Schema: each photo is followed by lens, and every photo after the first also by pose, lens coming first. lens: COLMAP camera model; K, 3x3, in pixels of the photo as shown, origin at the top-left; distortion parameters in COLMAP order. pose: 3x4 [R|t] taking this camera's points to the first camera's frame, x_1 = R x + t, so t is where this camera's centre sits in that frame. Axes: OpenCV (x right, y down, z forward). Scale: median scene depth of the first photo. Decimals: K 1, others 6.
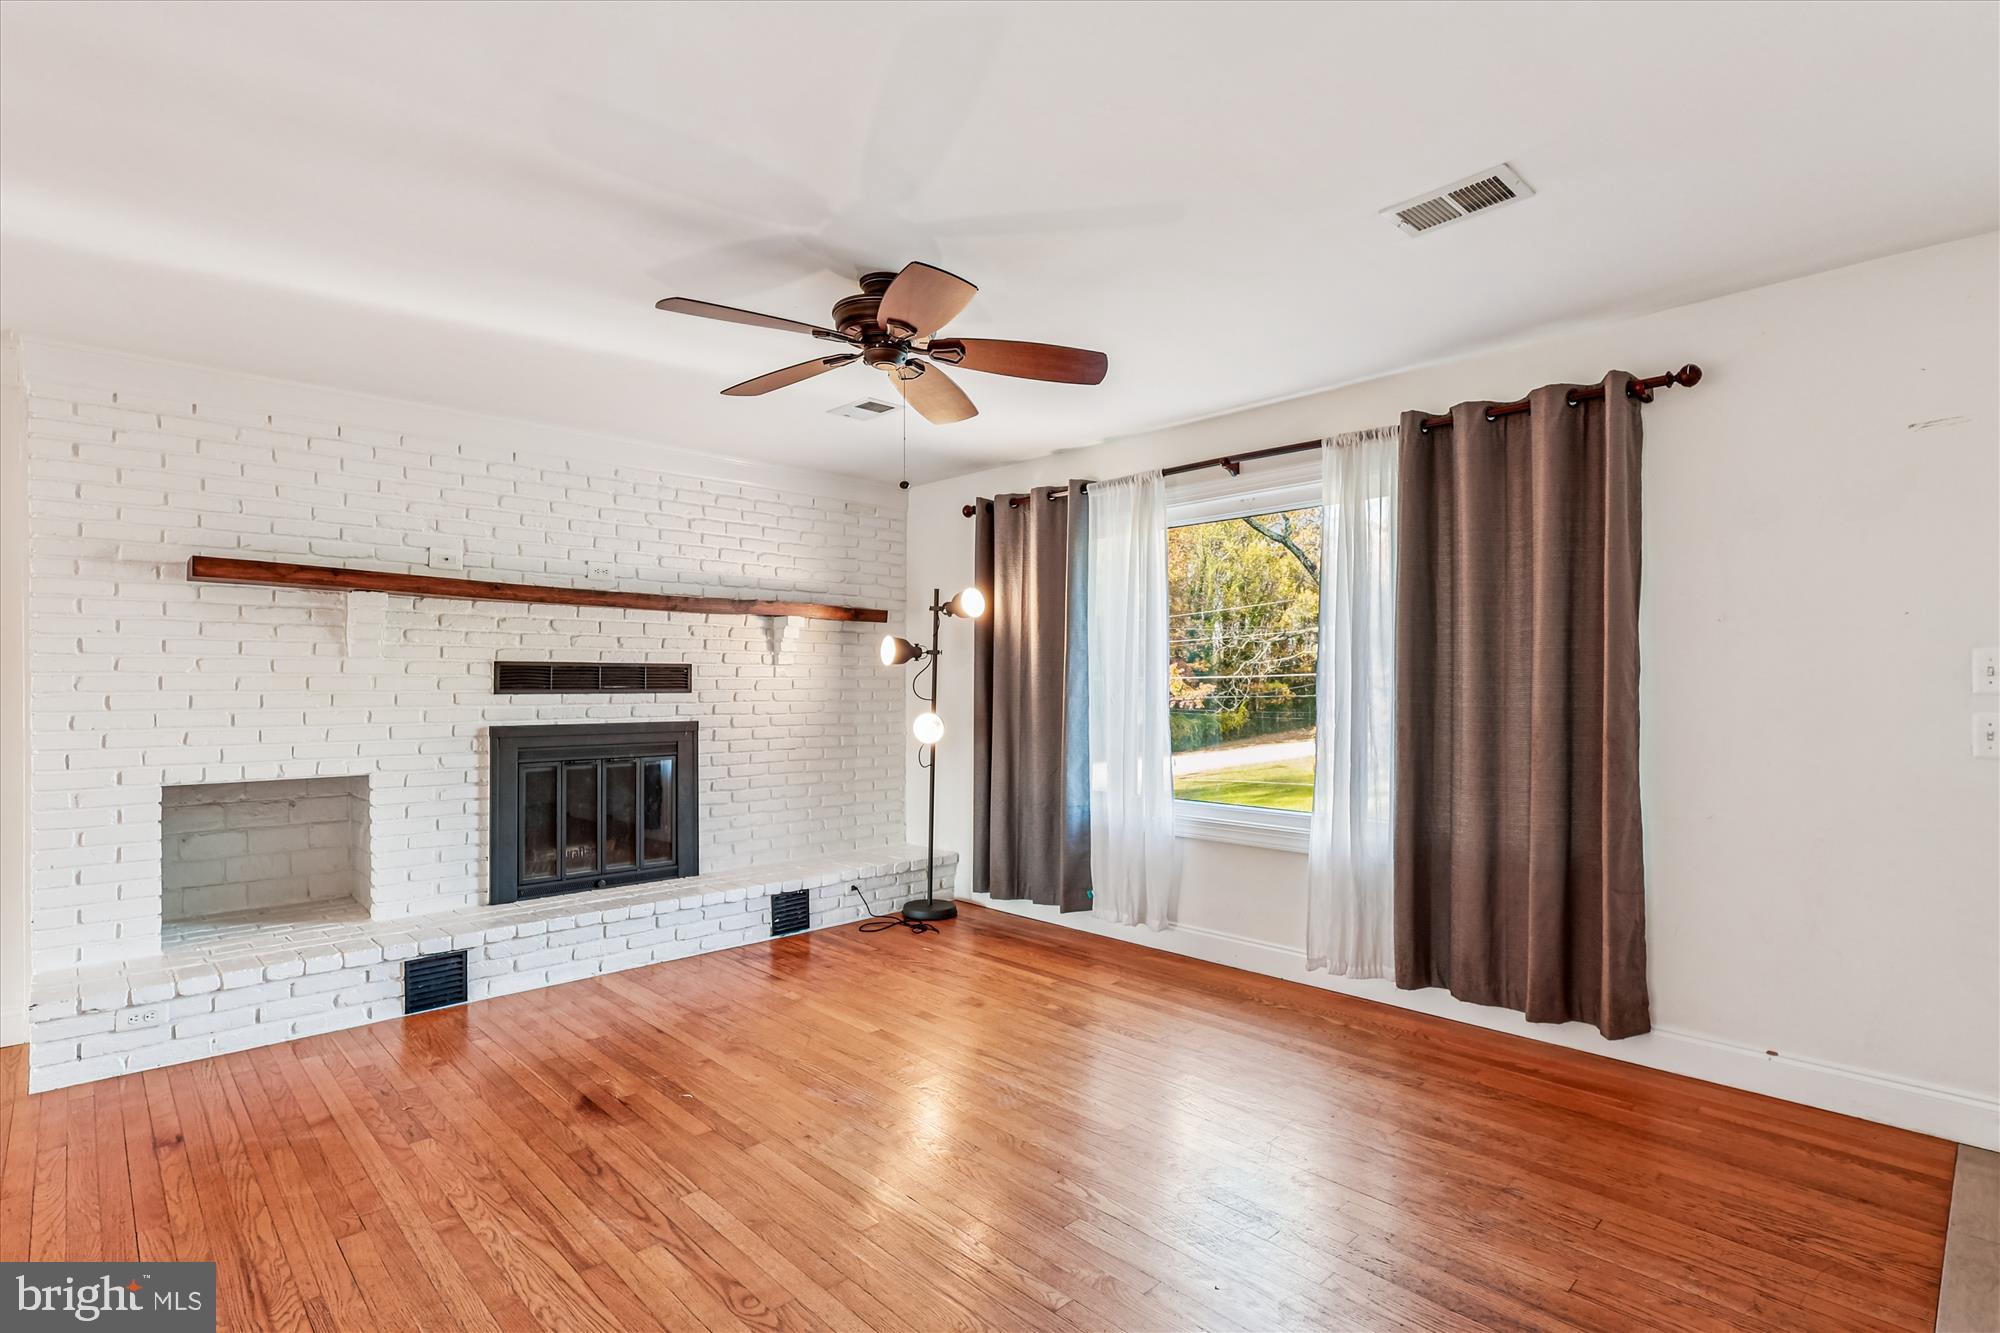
lens RADIAL K [[948.4, 0, 1015.9], [0, 948.4, 681.0], [0, 0, 1]] dist [-0.002556, 0.001325]
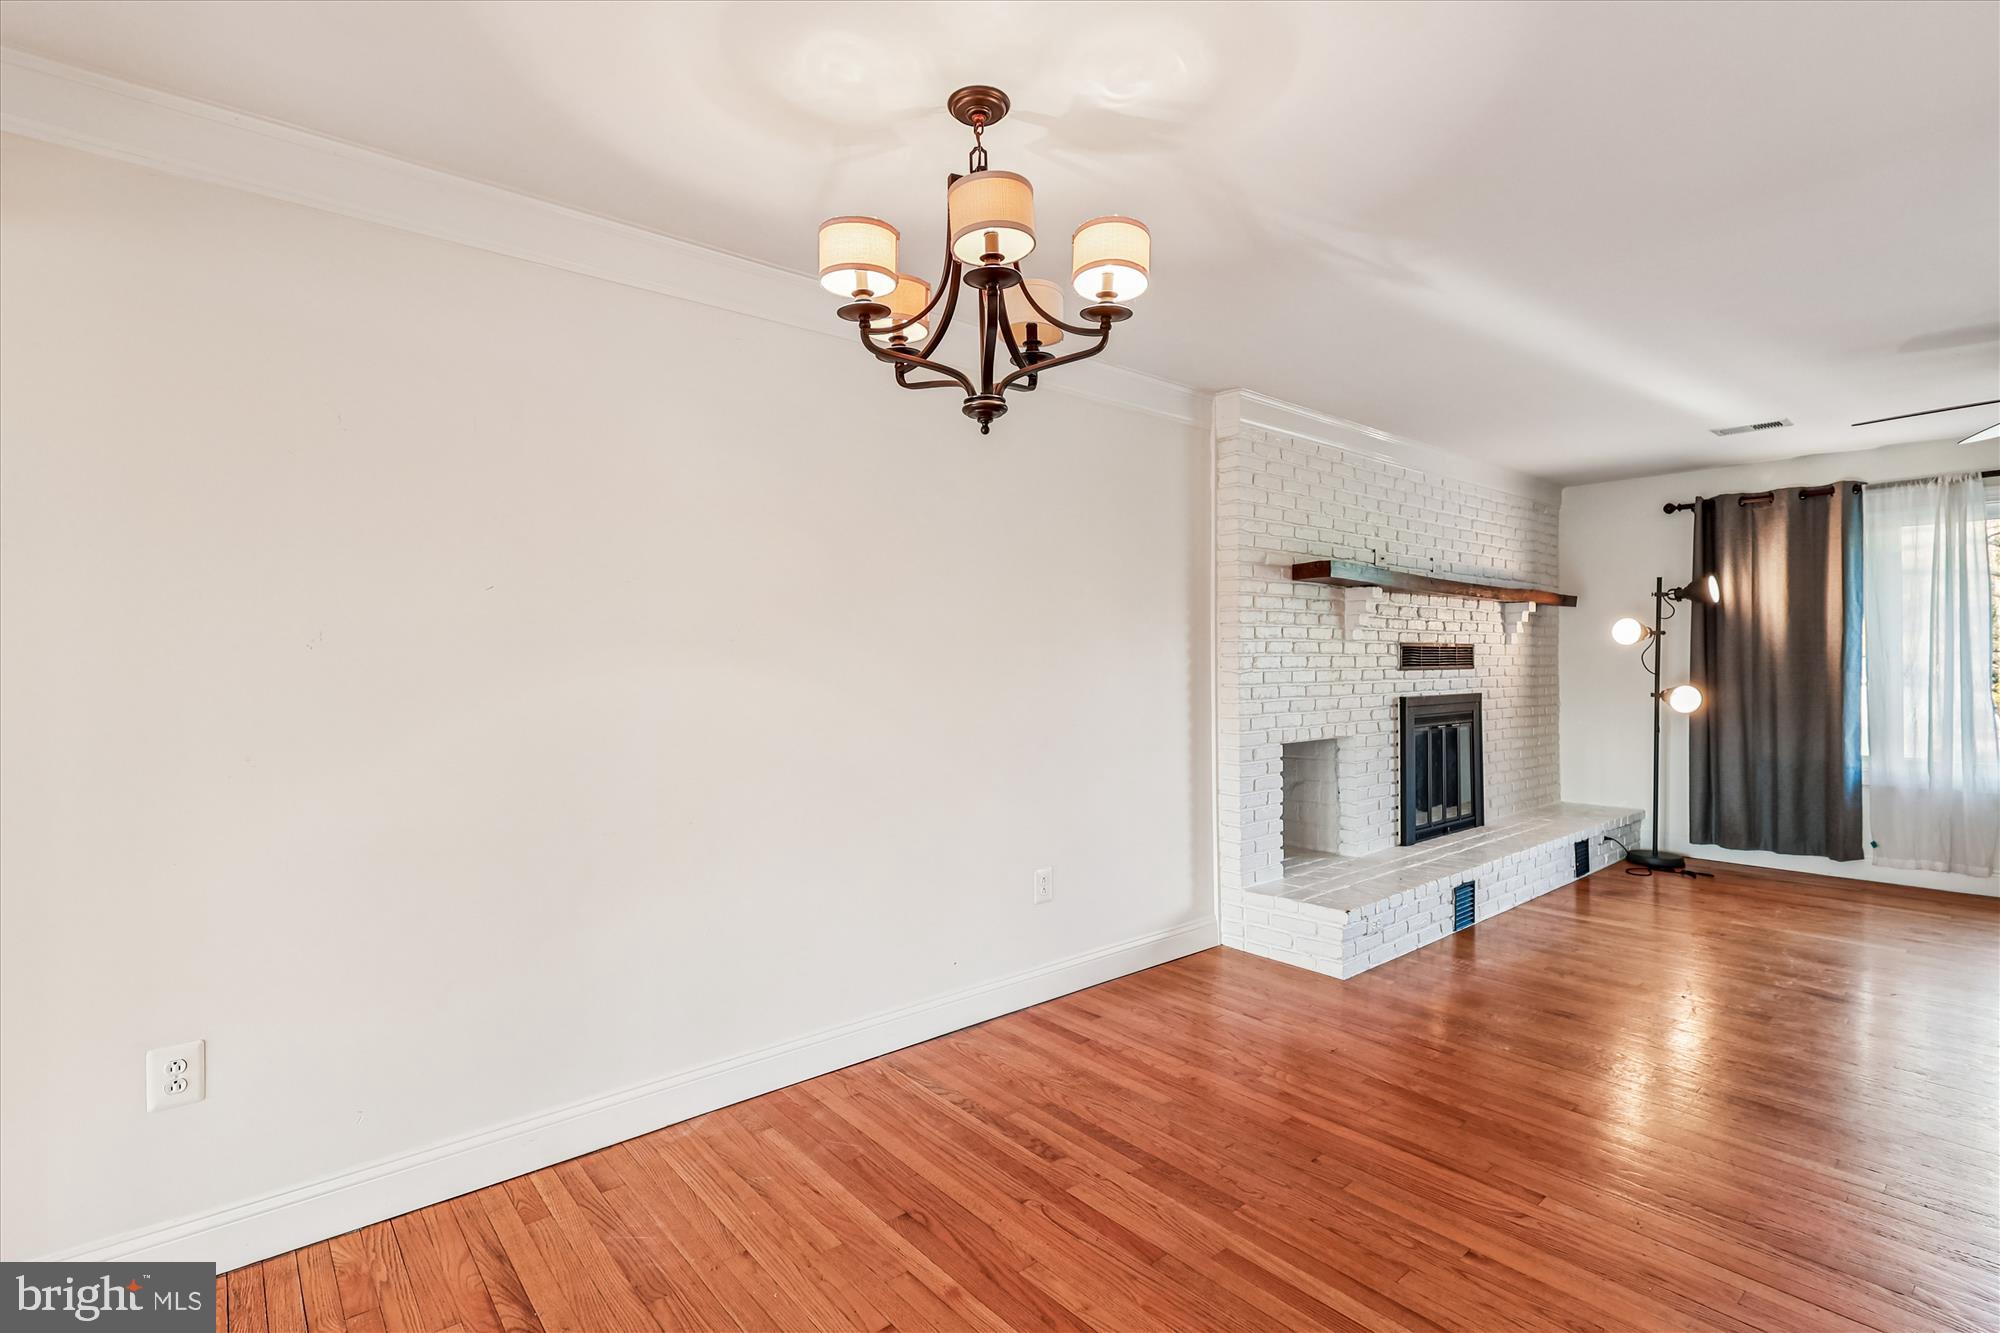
lens RADIAL K [[948.4, 0, 990.1], [0, 948.4, 662.0], [0, 0, 1]] dist [-0.002556, 0.001325]
pose [[0.997008, -0.003410, -0.077220, -0.858844], [0.003569, 0.999992, 0.001927, -0.000743], [0.077212, -0.002197, 0.997012, -0.208035]]
